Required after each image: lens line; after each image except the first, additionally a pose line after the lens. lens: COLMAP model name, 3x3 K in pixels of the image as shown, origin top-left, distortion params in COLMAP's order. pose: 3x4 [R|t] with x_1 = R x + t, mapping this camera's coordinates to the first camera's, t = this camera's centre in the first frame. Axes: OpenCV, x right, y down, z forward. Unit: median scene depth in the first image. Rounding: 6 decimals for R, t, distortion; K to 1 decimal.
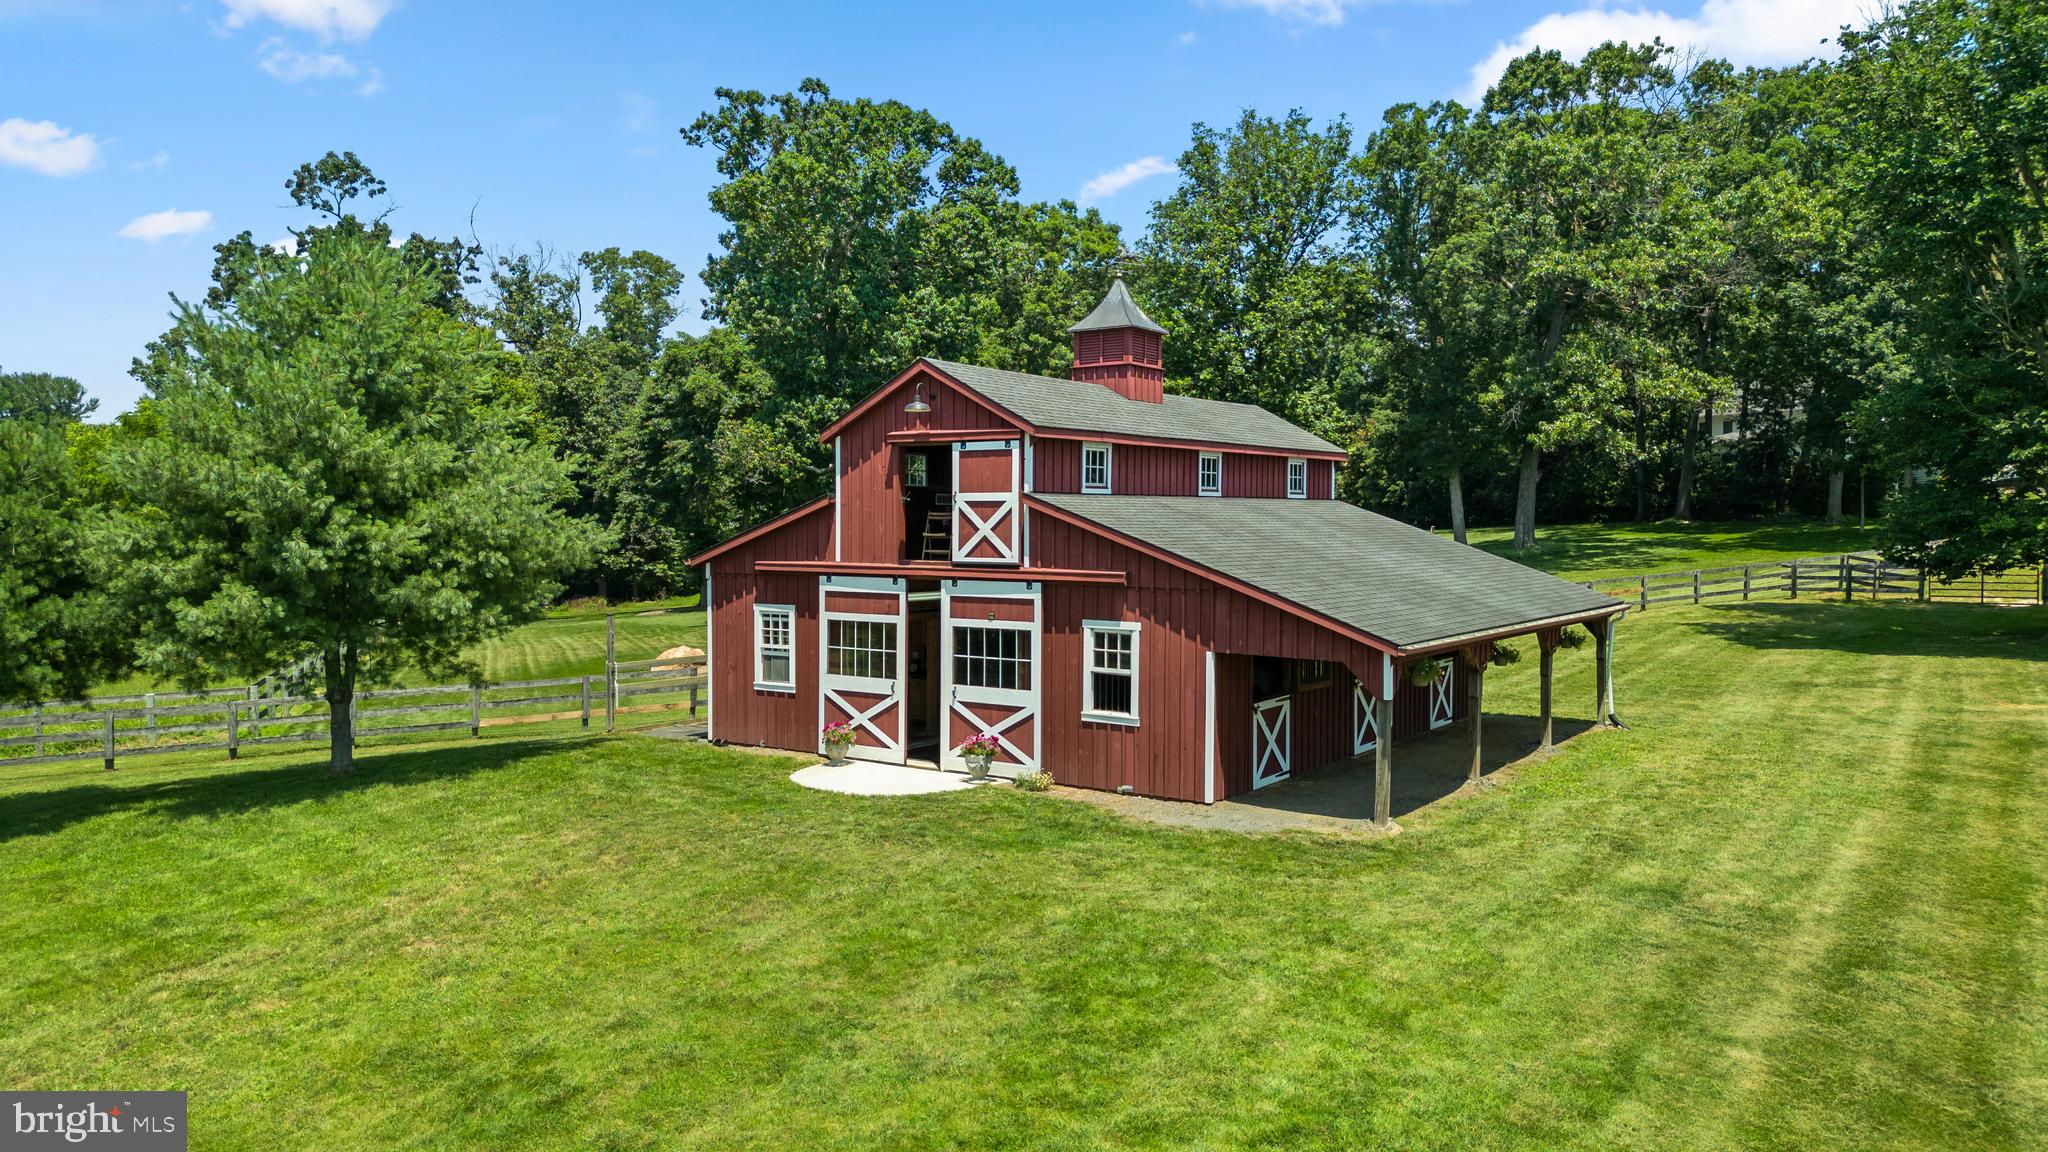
lens RADIAL K [[1385.2, 0, 1011.2], [0, 1385.2, 583.8], [0, 0, 1]] dist [0.059939, -0.063890]
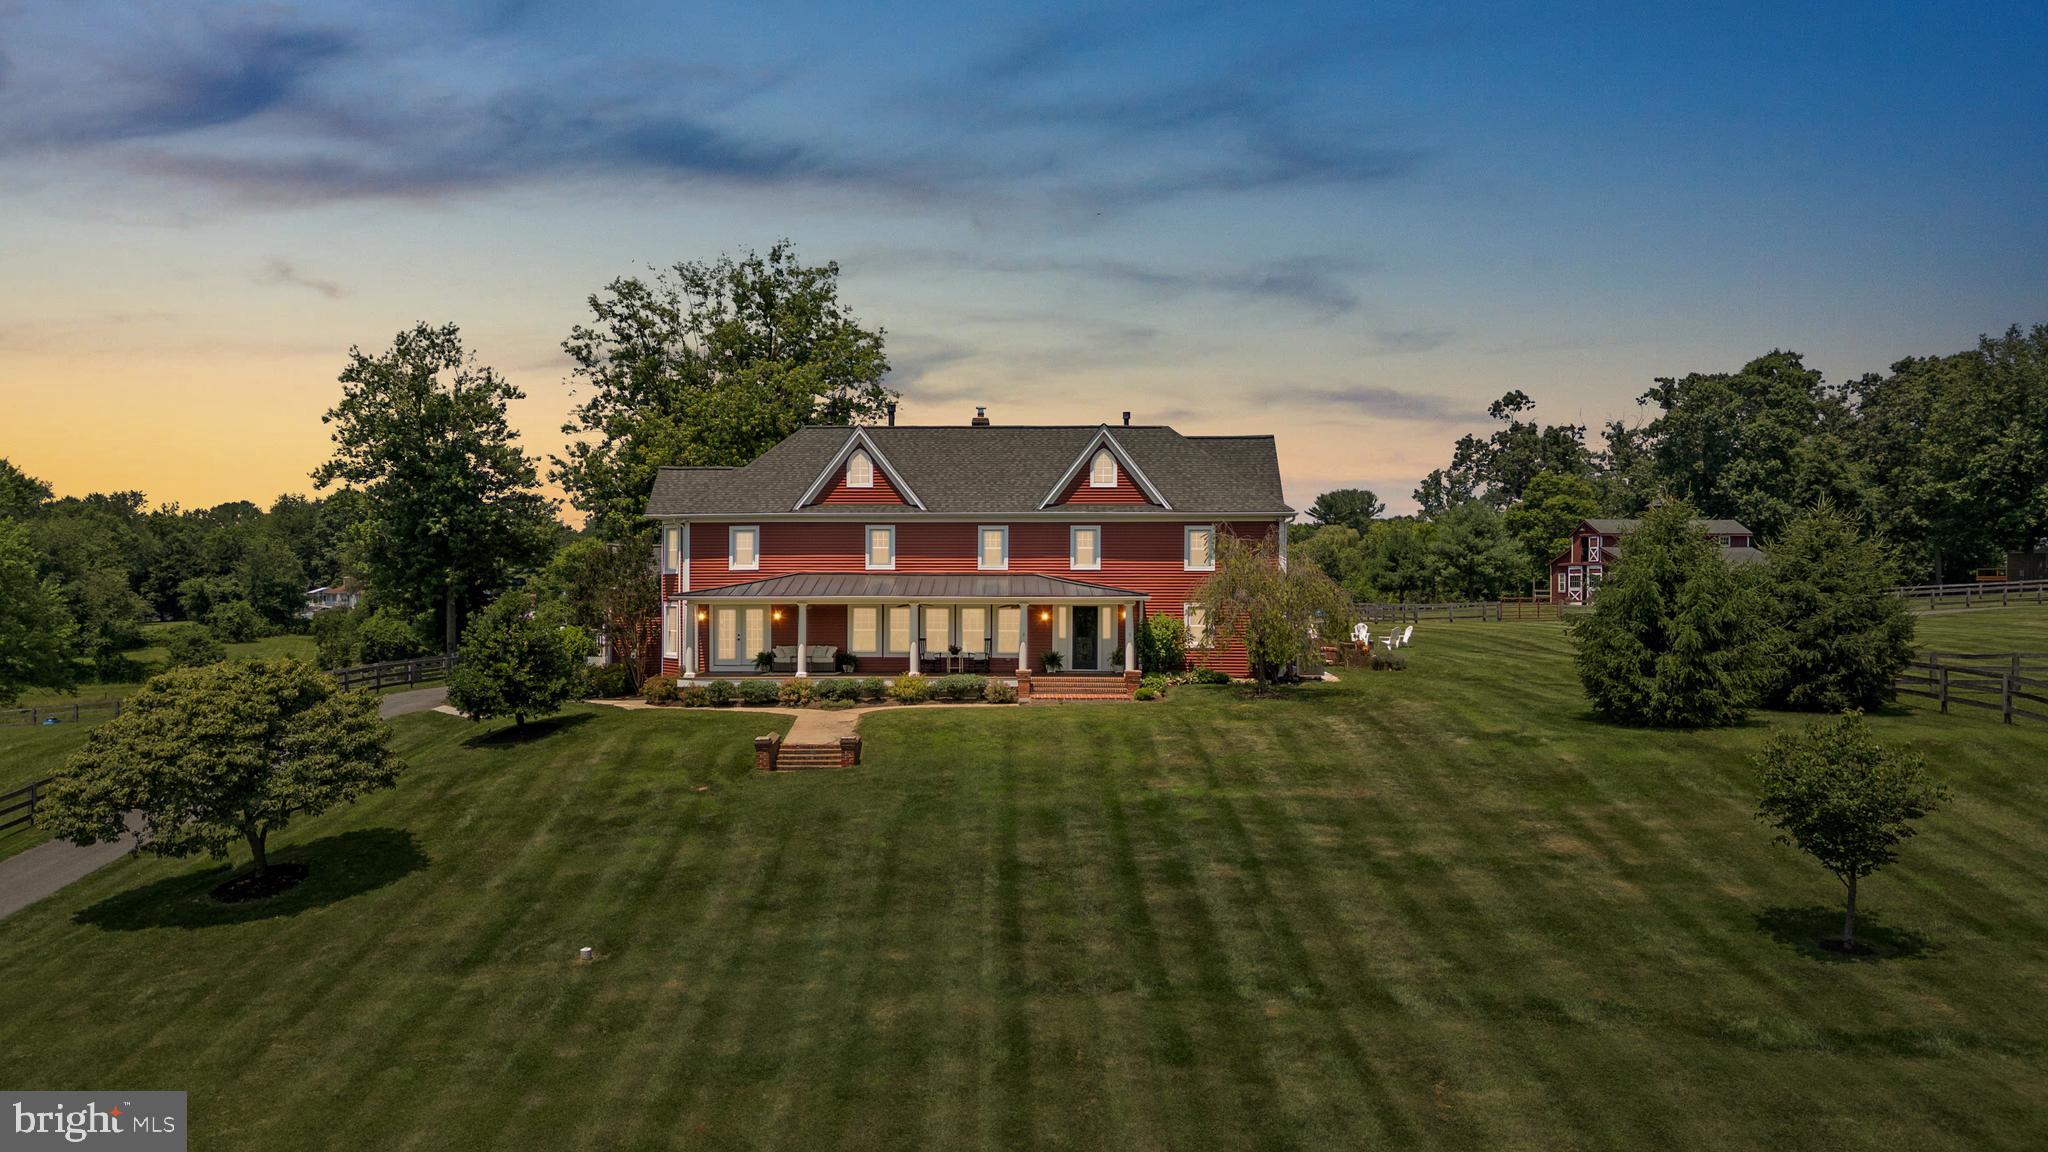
lens RADIAL K [[1385.2, 0, 1011.2], [0, 1385.2, 583.8], [0, 0, 1]] dist [0.059939, -0.063890]
pose [[0.677770, -0.003351, -0.735266, 0.522591], [-0.037223, 0.998551, -0.038863, 0.077918], [0.734331, 0.053709, 0.676663, -0.902473]]
